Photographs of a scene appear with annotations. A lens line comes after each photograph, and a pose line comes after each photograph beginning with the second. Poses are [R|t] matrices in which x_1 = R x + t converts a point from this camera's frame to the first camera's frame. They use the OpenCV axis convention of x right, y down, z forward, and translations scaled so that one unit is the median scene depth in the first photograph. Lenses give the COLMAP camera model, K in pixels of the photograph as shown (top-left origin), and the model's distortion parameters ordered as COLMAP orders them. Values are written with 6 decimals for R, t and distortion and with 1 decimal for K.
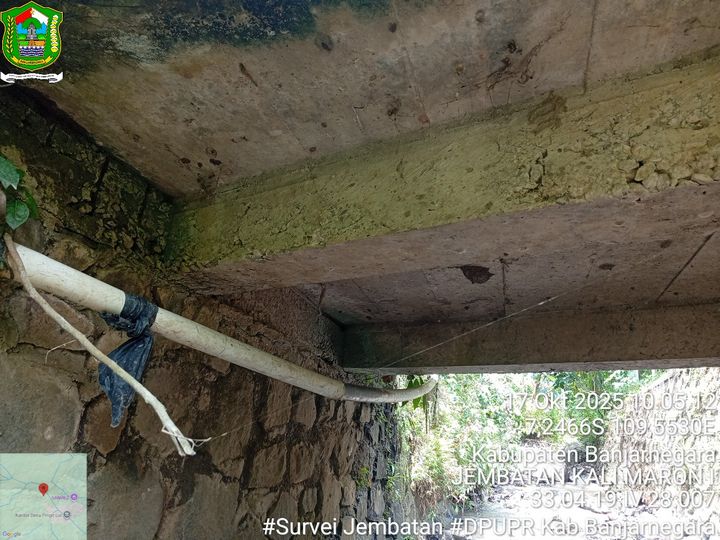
lens RADIAL K [[552.5, 0, 358.3], [0, 552.5, 270.7], [0, 0, 1]] dist [0.100763, -0.211943]
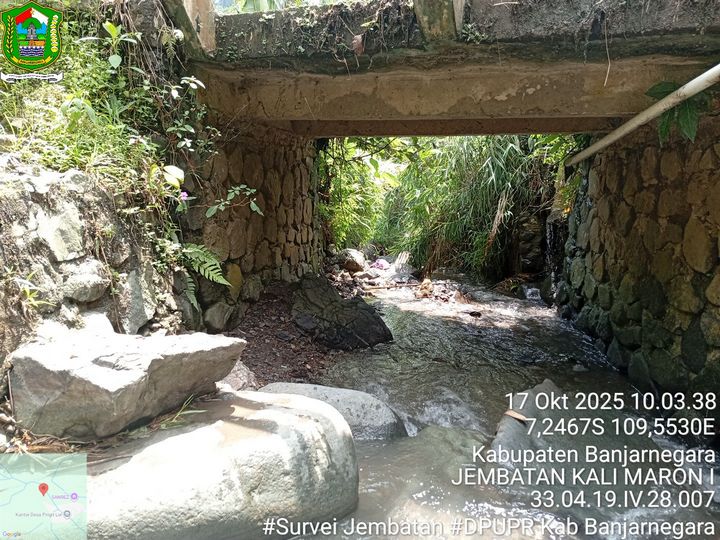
lens RADIAL K [[552.5, 0, 358.3], [0, 552.5, 270.7], [0, 0, 1]] dist [0.100763, -0.211943]
pose [[-0.985564, -0.059836, -0.158374, 1.038539], [-0.038567, 0.990215, -0.134115, 0.882576], [0.164849, -0.126071, -0.978228, 2.689931]]
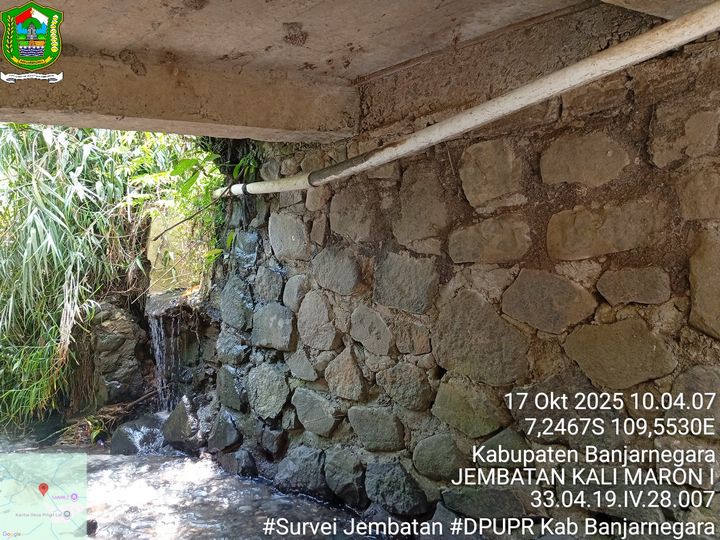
lens RADIAL K [[552.5, 0, 358.3], [0, 552.5, 270.7], [0, 0, 1]] dist [0.100763, -0.211943]
pose [[-0.513159, -0.050444, -0.856810, 0.791599], [0.248516, 0.946777, -0.204581, 0.568407], [0.821528, -0.317913, -0.473311, 1.333129]]
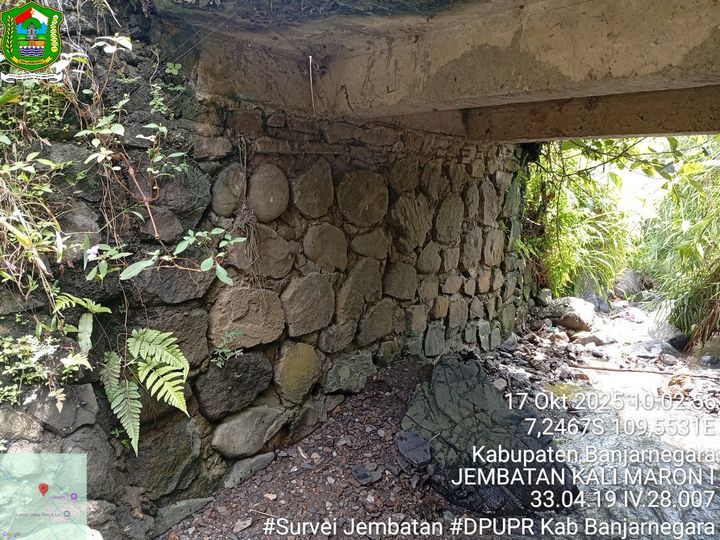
lens RADIAL K [[552.5, 0, 358.3], [0, 552.5, 270.7], [0, 0, 1]] dist [0.100763, -0.211943]
pose [[-0.943901, -0.133382, 0.302092, 0.681090], [-0.172107, 0.979433, -0.105310, 0.563403], [-0.281832, -0.151394, -0.947444, 1.881770]]
